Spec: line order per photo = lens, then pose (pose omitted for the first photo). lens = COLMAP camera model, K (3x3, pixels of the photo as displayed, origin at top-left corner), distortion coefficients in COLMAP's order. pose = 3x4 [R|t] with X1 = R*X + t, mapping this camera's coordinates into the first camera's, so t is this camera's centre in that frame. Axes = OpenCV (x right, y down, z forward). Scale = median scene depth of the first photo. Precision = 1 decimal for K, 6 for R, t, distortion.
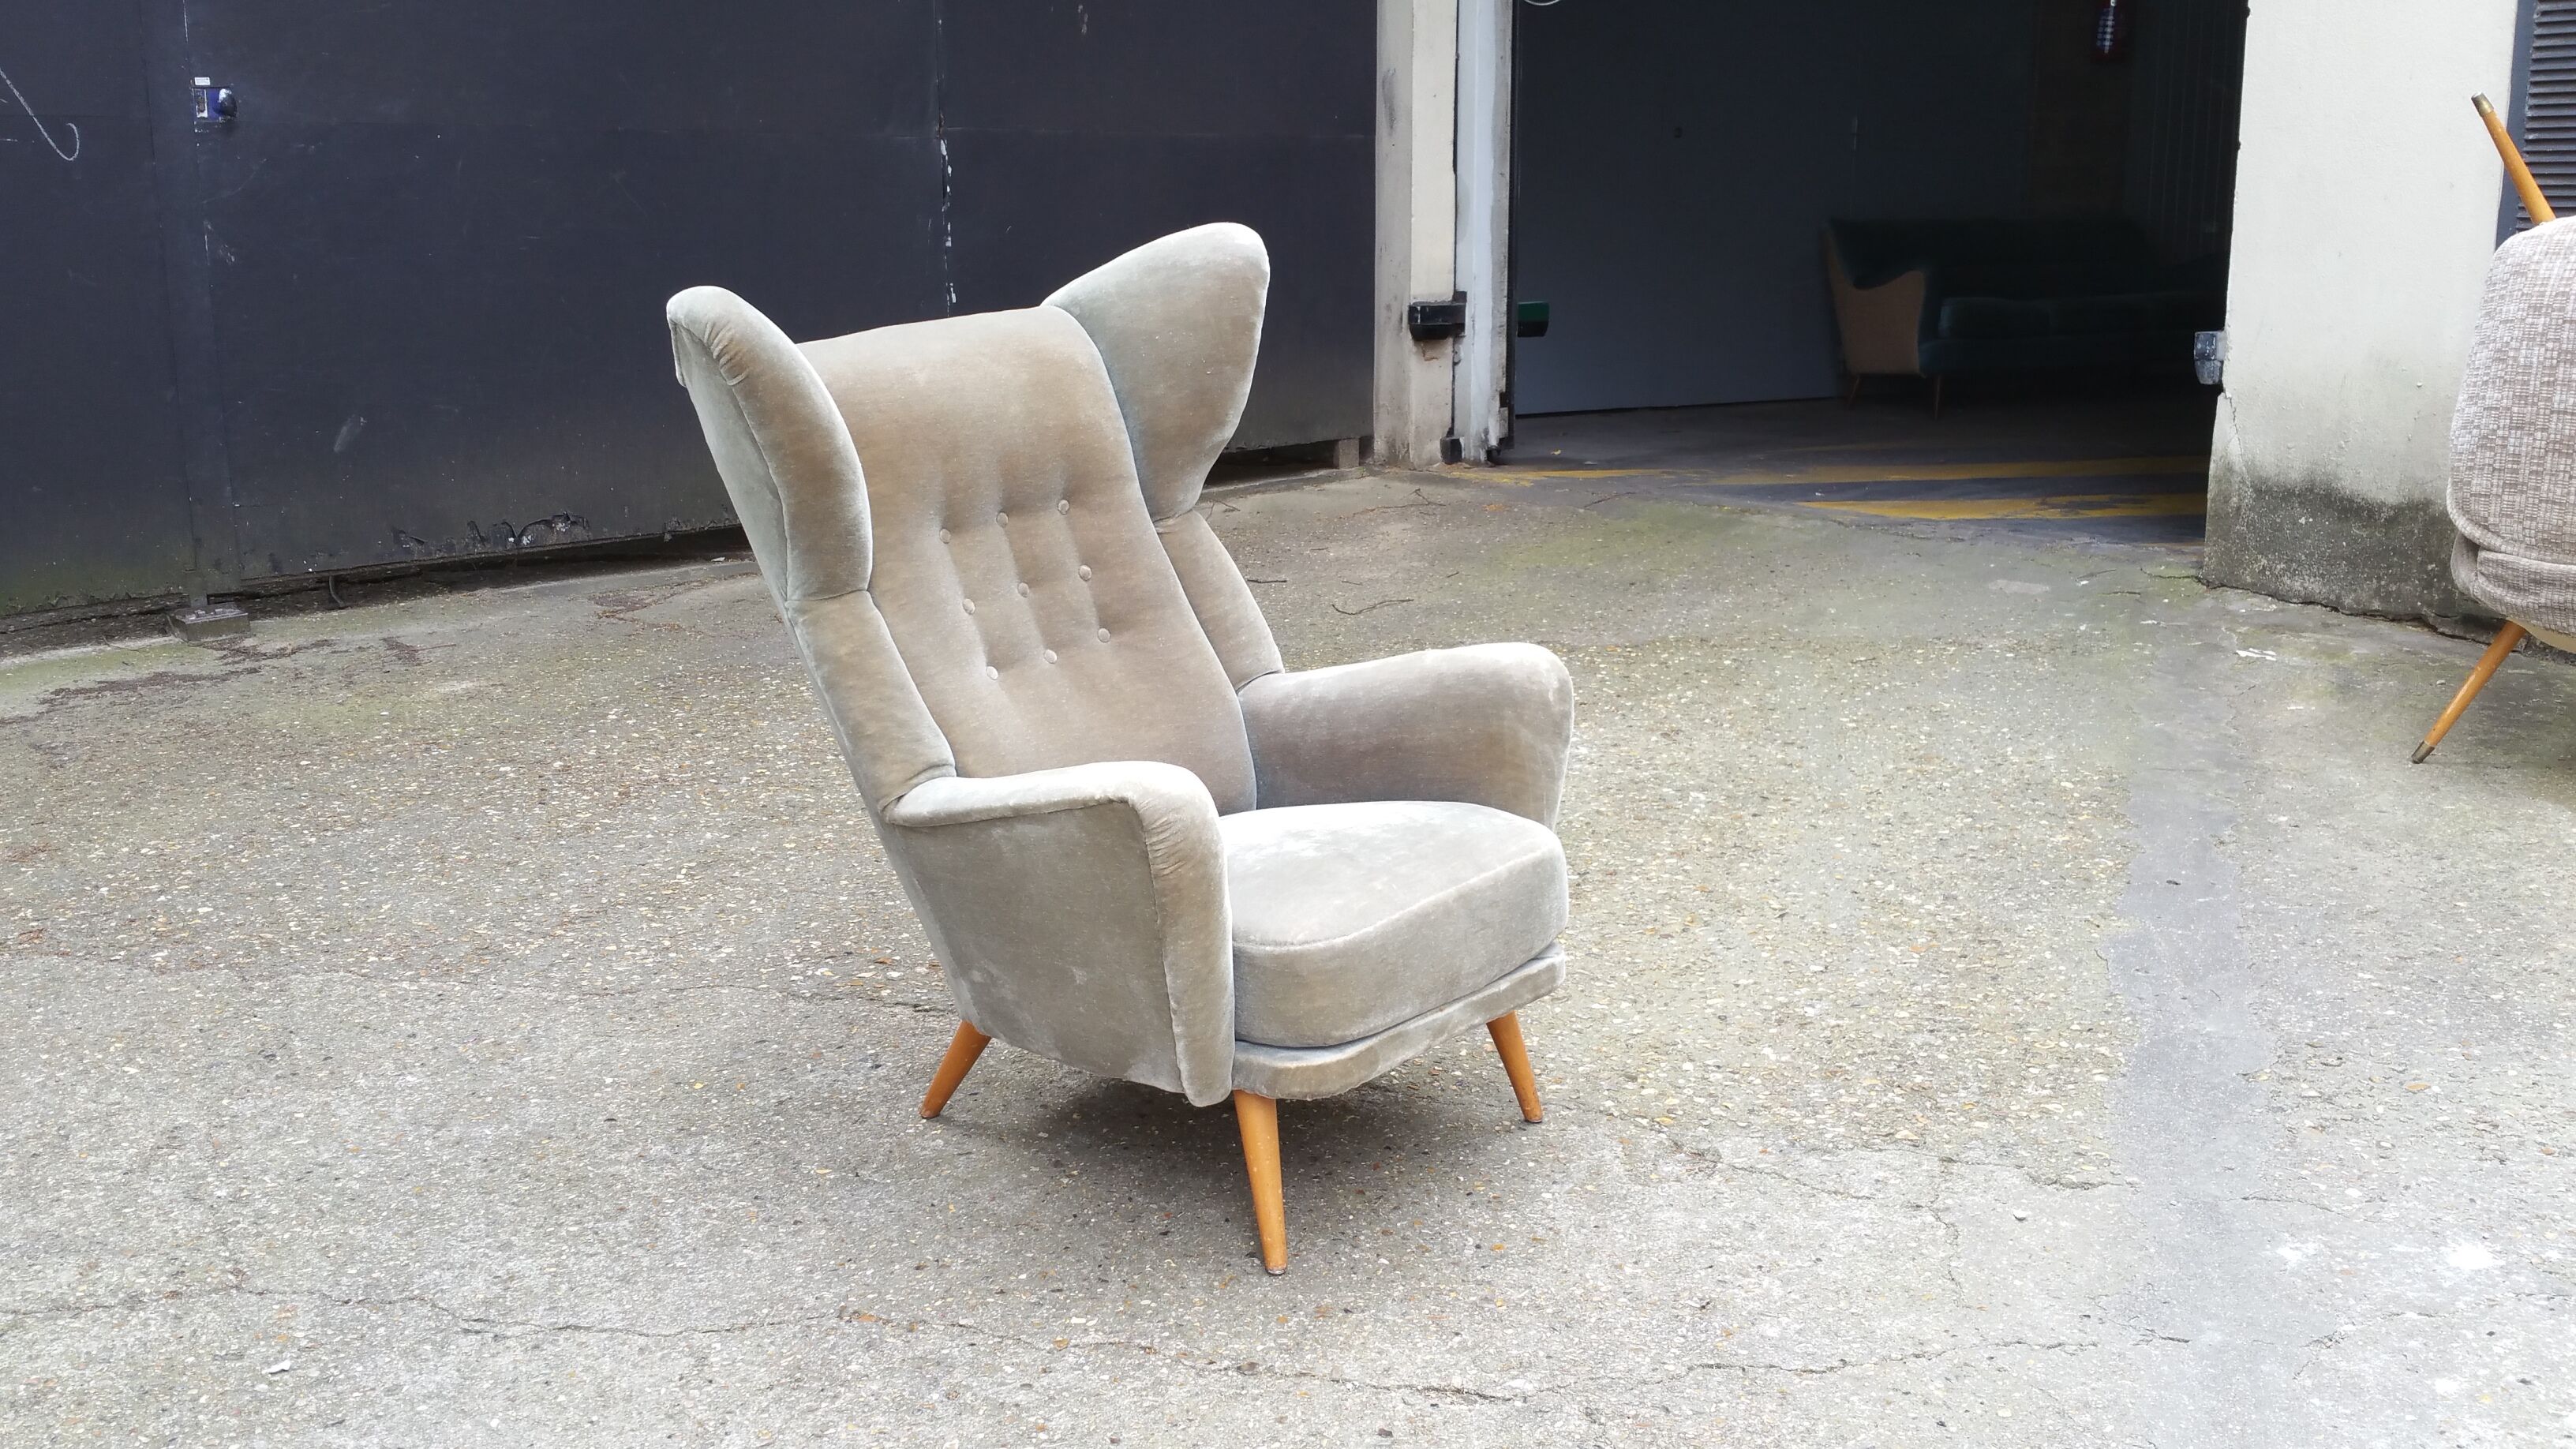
lens RADIAL K [[2461.5, 0, 1293.0], [0, 2461.5, 746.2], [0, 0, 1]] dist [0.057780, 0.000000]
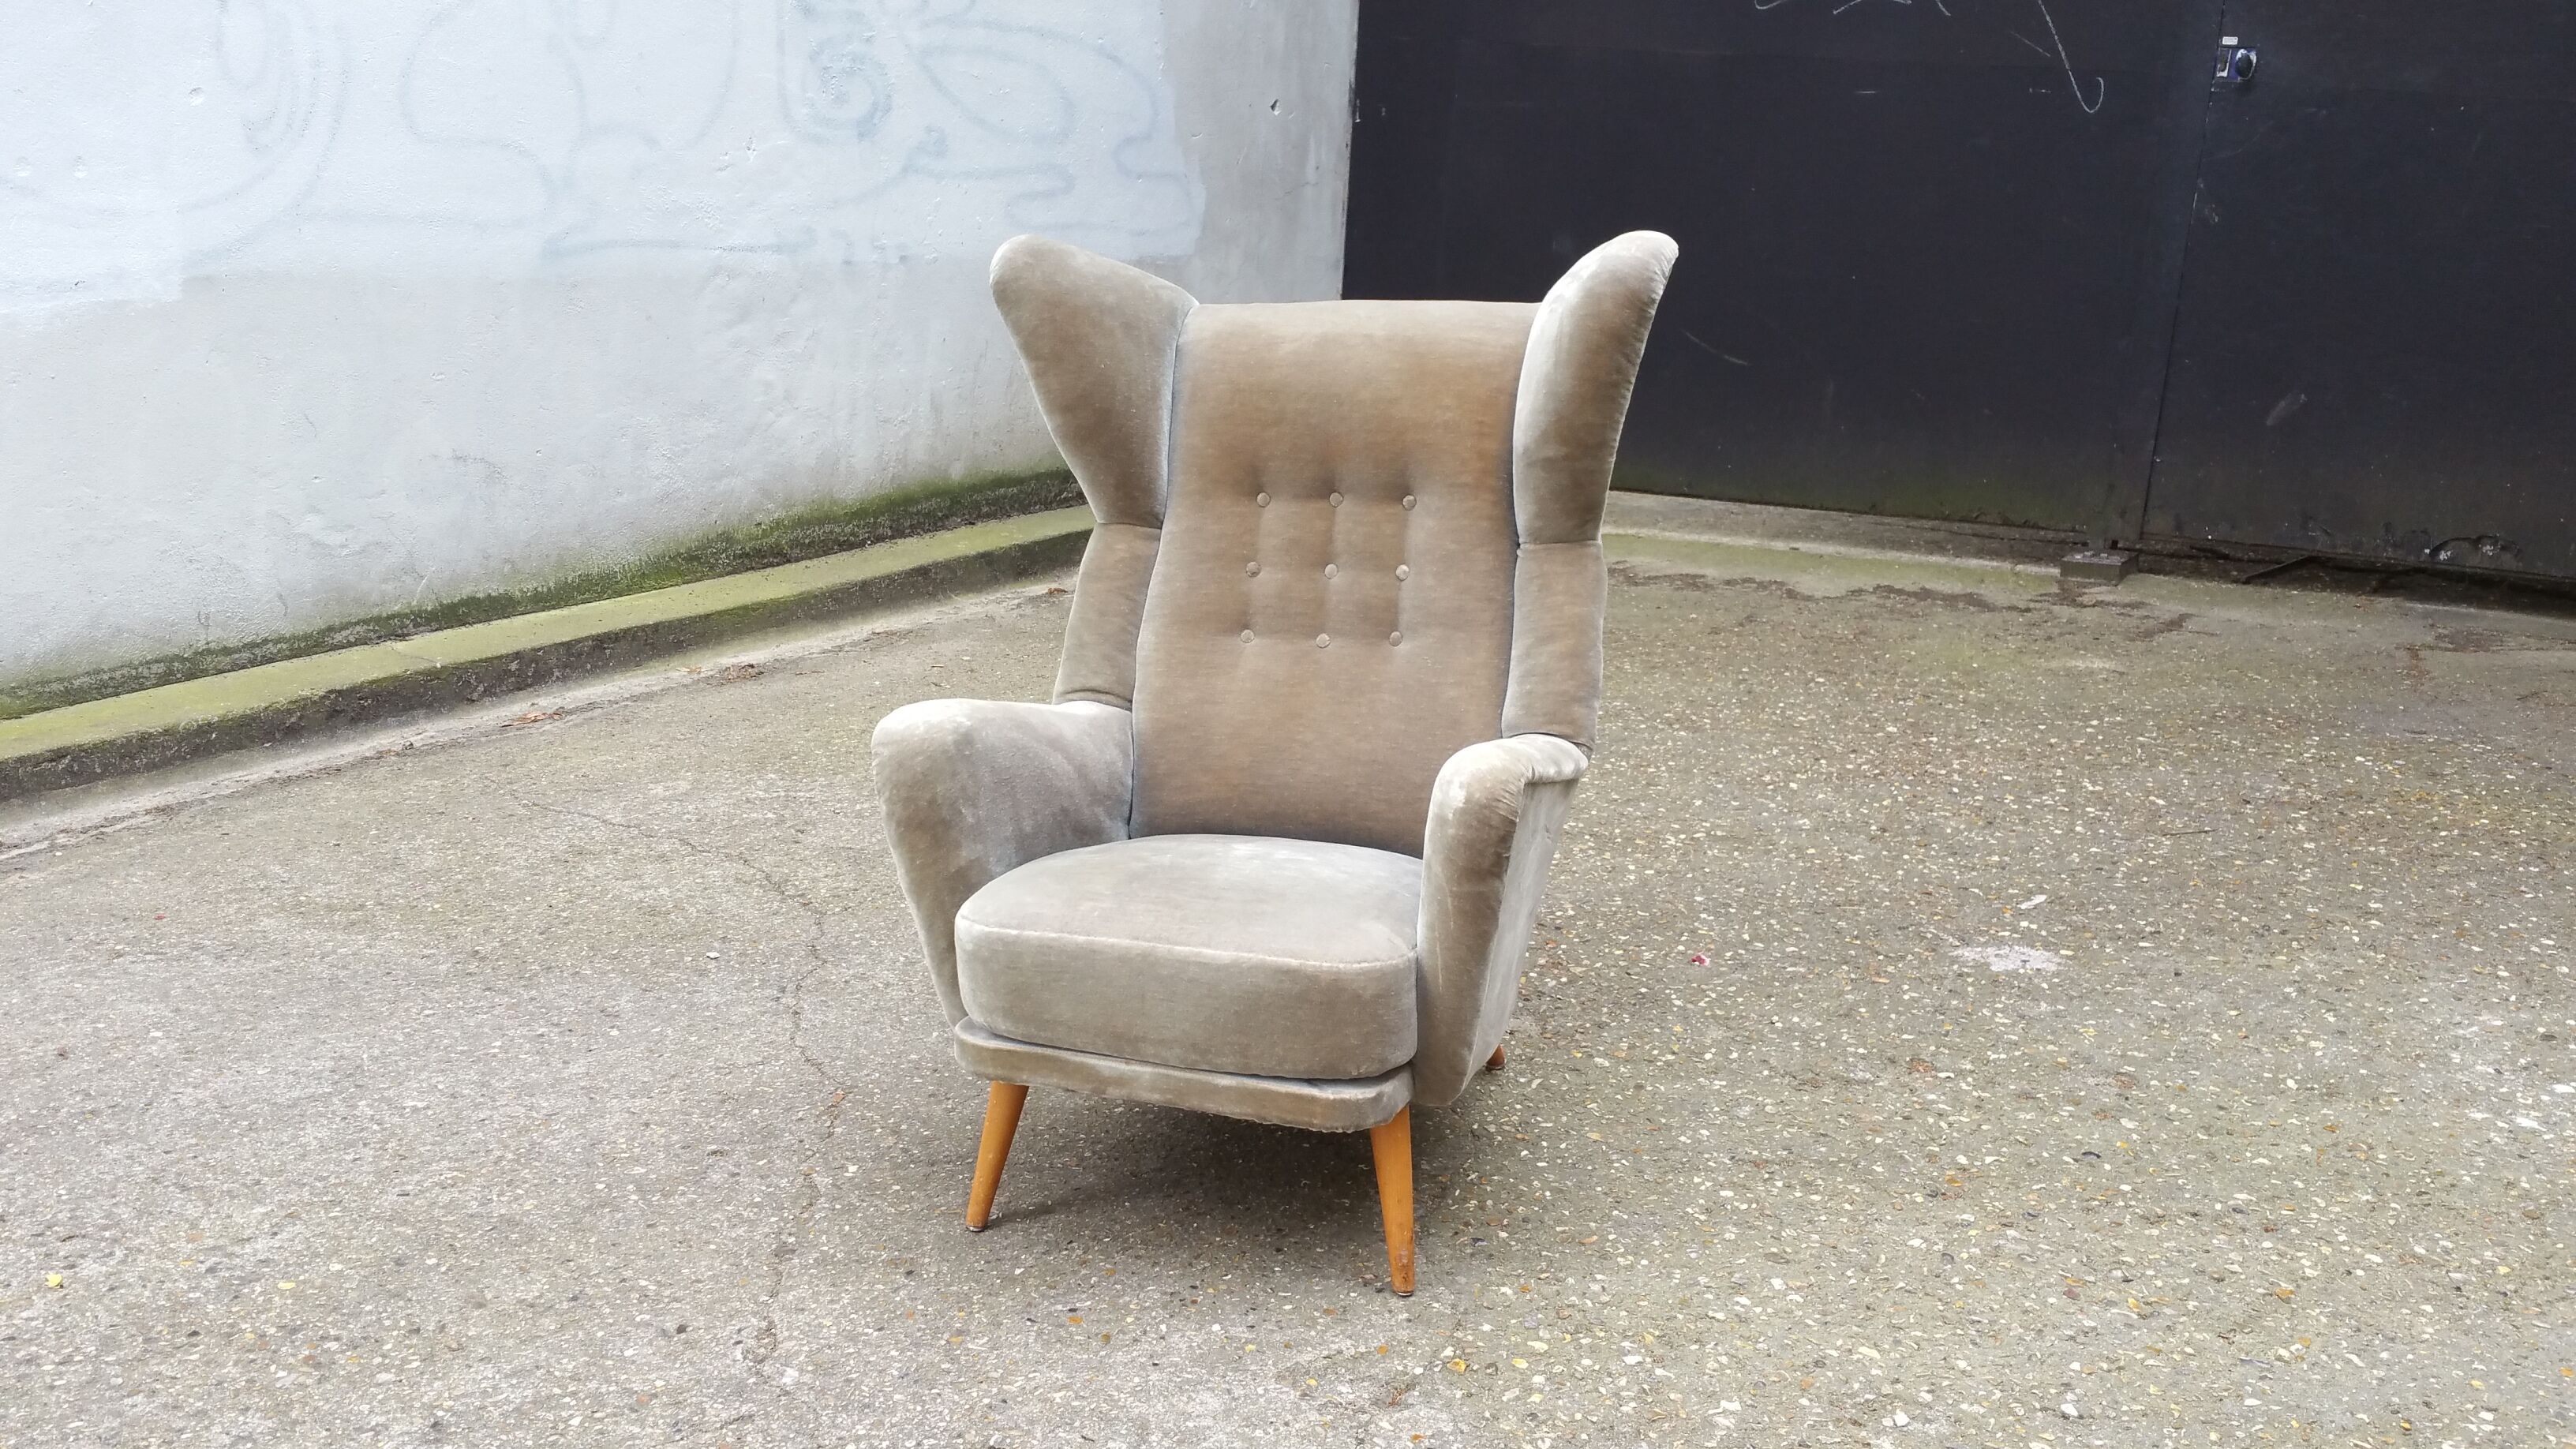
lens RADIAL K [[2461.5, 0, 1301.6], [0, 2461.5, 740.5], [0, 0, 1]] dist [0.057780, 0.000000]
pose [[0.372149, 0.268931, -0.888359, 0.796286], [-0.251939, 0.950440, 0.182183, -0.177894], [0.893326, 0.156013, 0.421459, 0.578802]]
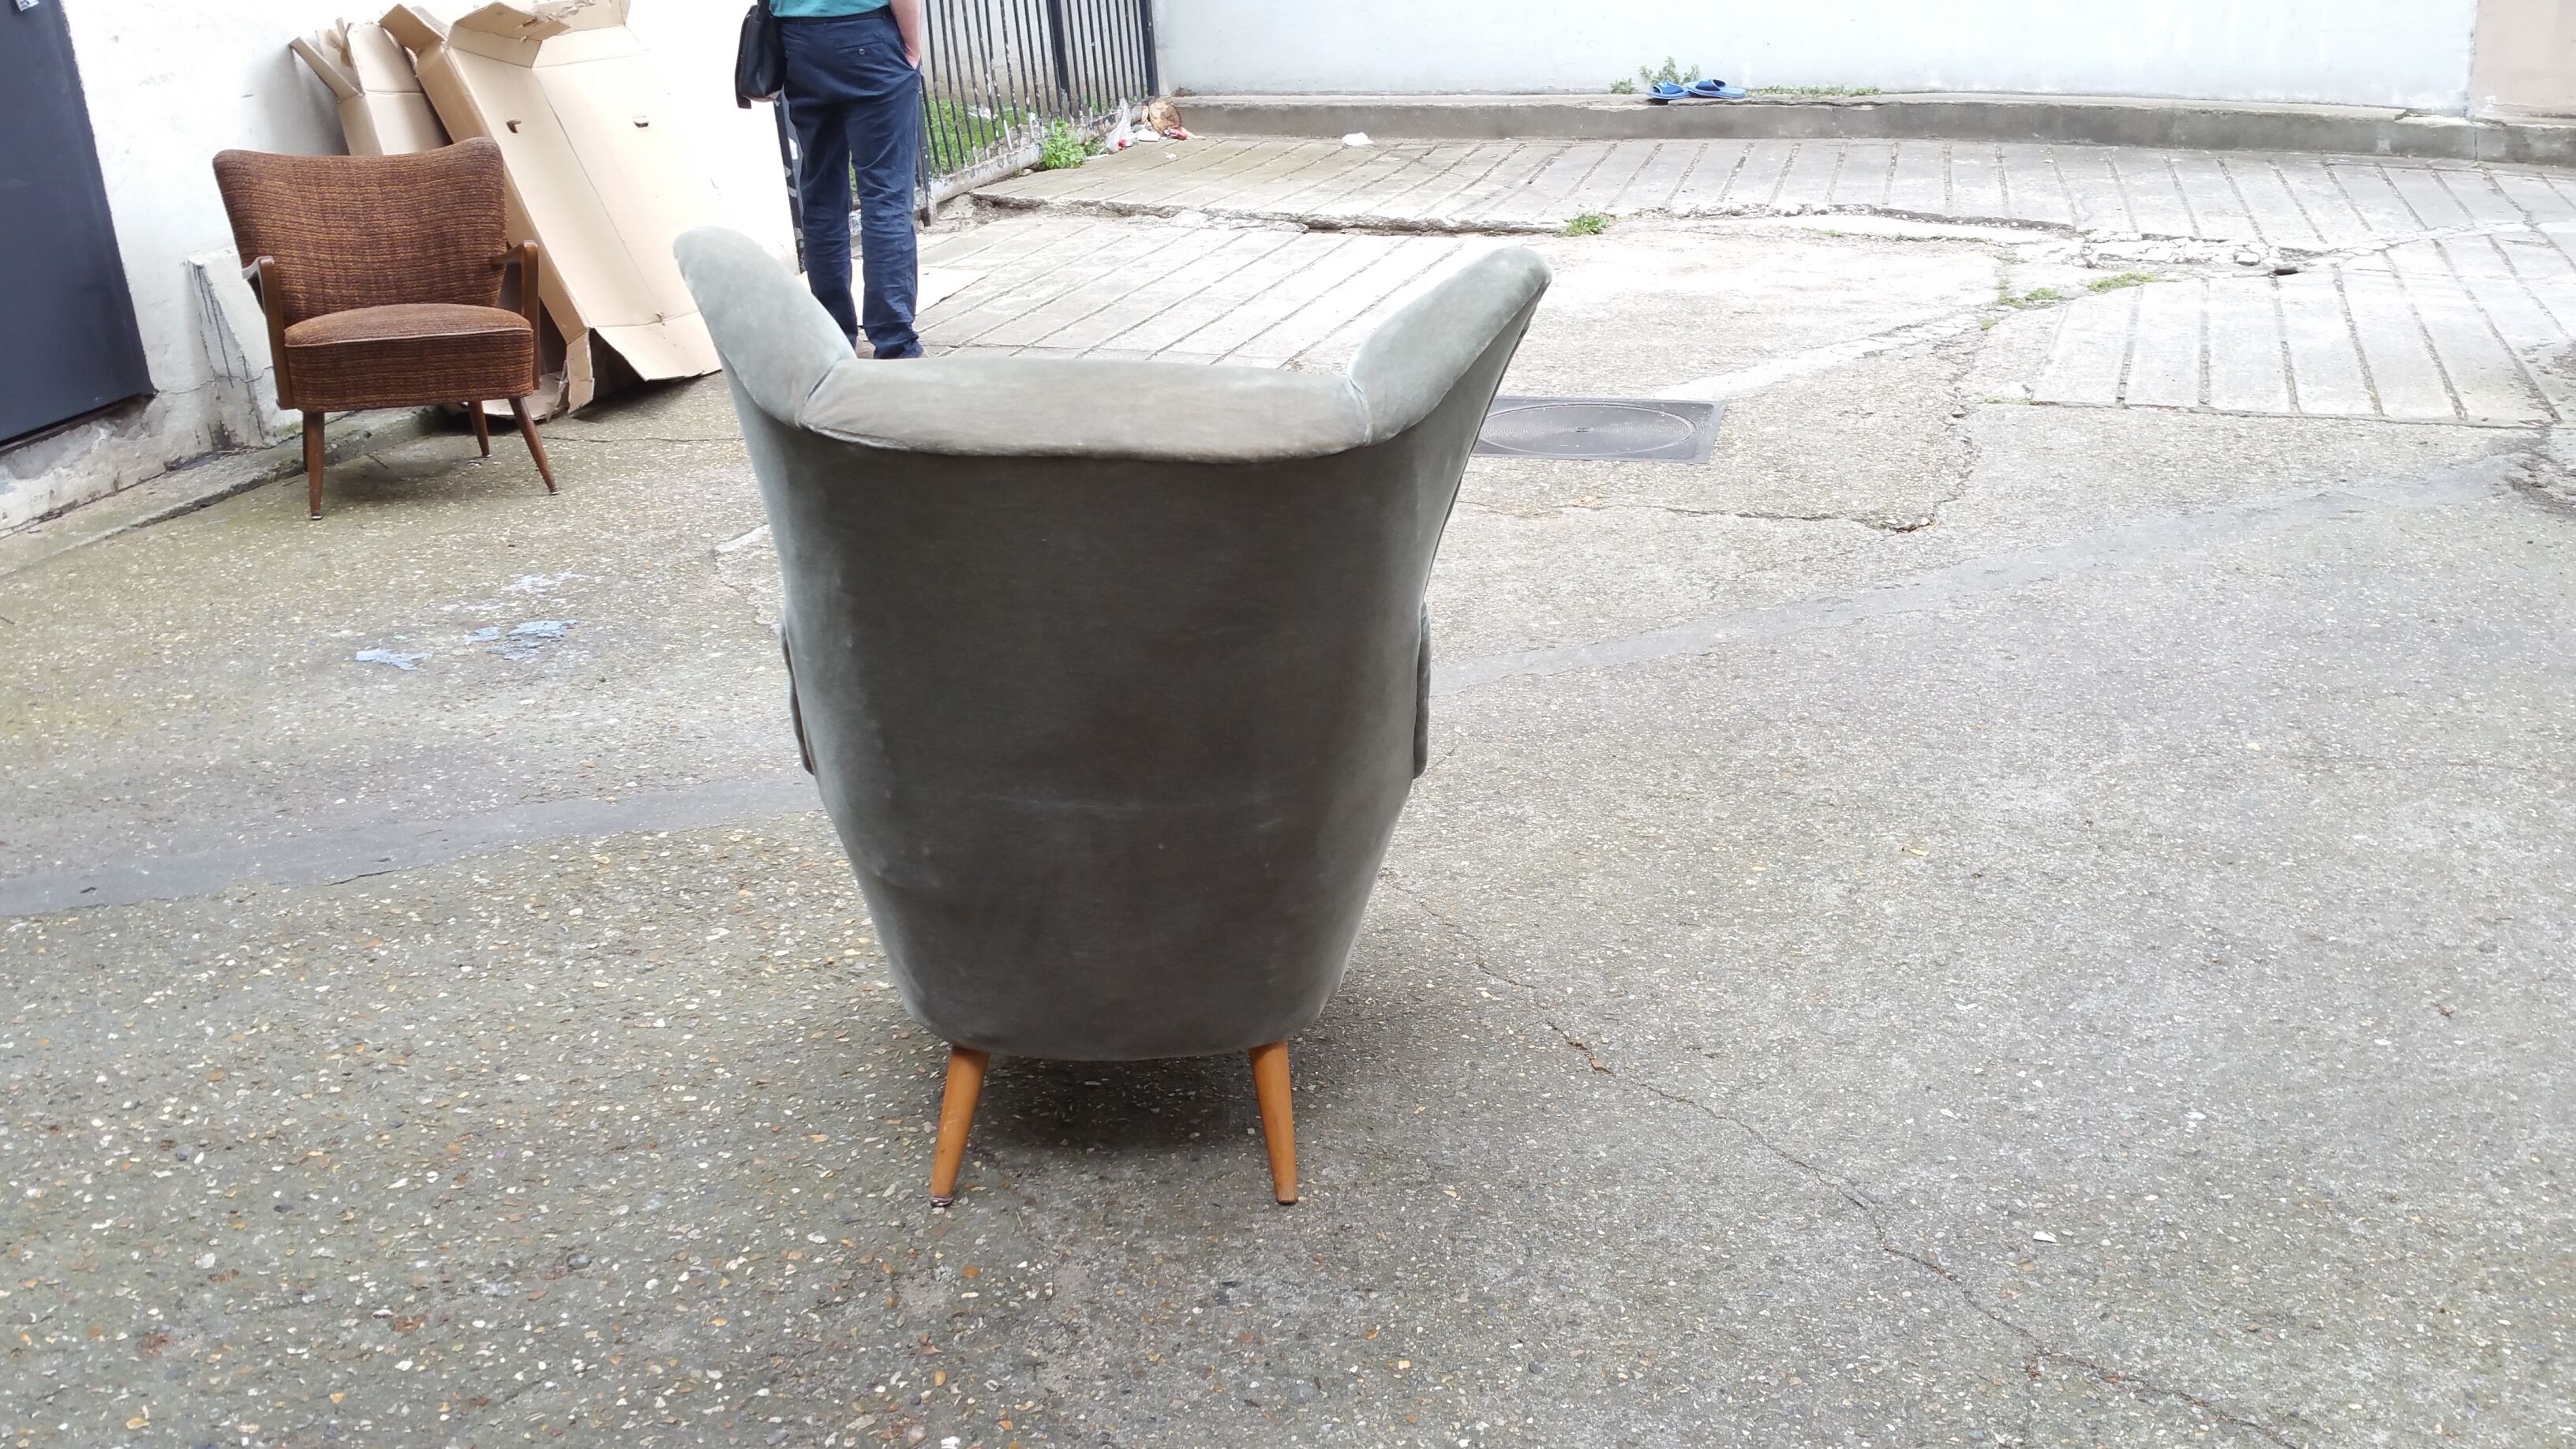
lens RADIAL K [[2461.5, 0, 1296.2], [0, 2461.5, 759.8], [0, 0, 1]] dist [0.057780, 0.000000]
pose [[-0.647877, -0.227805, 0.726884, -0.774842], [0.227462, 0.852844, 0.470019, -0.409827], [-0.726992, 0.469853, -0.500721, 1.399611]]
